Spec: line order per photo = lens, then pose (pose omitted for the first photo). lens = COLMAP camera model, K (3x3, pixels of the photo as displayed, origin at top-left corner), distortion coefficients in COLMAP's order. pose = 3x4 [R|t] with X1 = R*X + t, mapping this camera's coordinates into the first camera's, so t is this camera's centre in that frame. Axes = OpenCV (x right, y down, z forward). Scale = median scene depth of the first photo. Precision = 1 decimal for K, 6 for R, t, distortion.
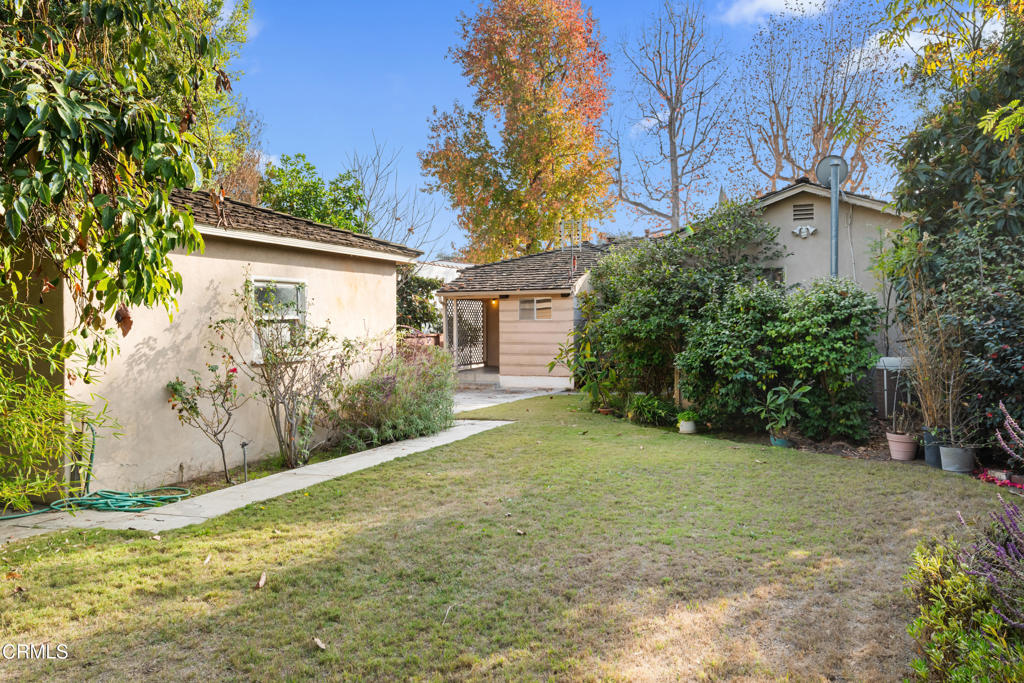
lens RADIAL K [[735.8, 0, 512.5], [0, 735.8, 339.8], [0, 0, 1]] dist [0.002949, -0.000906]
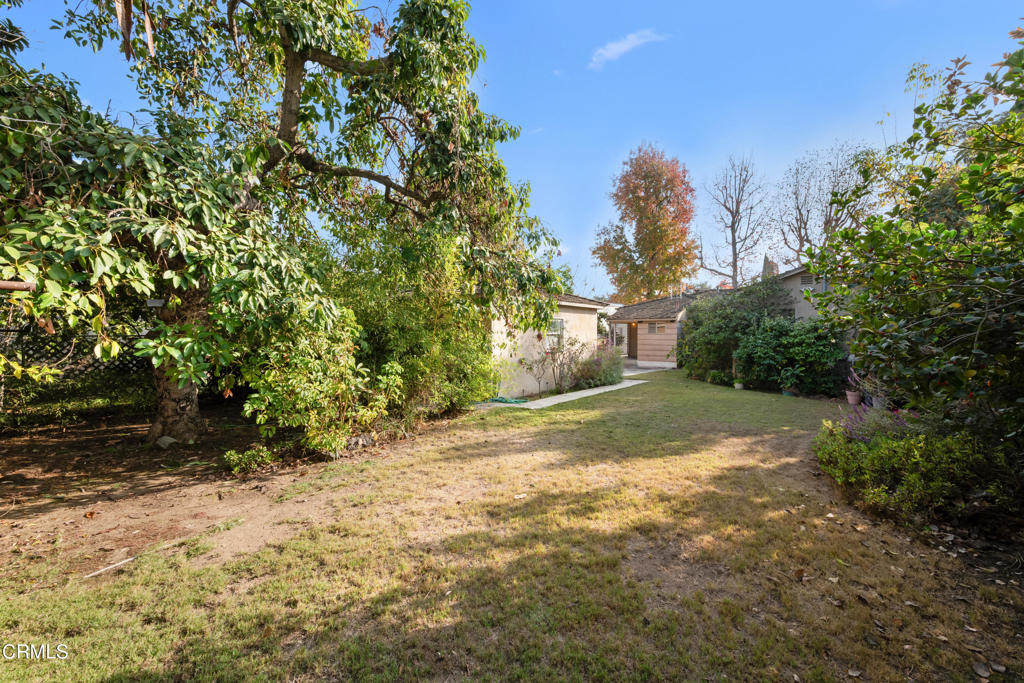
lens RADIAL K [[406.8, 0, 509.9], [0, 406.8, 341.9], [0, 0, 1]] dist [-0.003176, -0.000109]
pose [[0.959027, 0.011184, -0.283094, -0.038817], [-0.010993, 0.999937, 0.002263, -0.001771], [0.283101, 0.000942, 0.959090, -0.183084]]
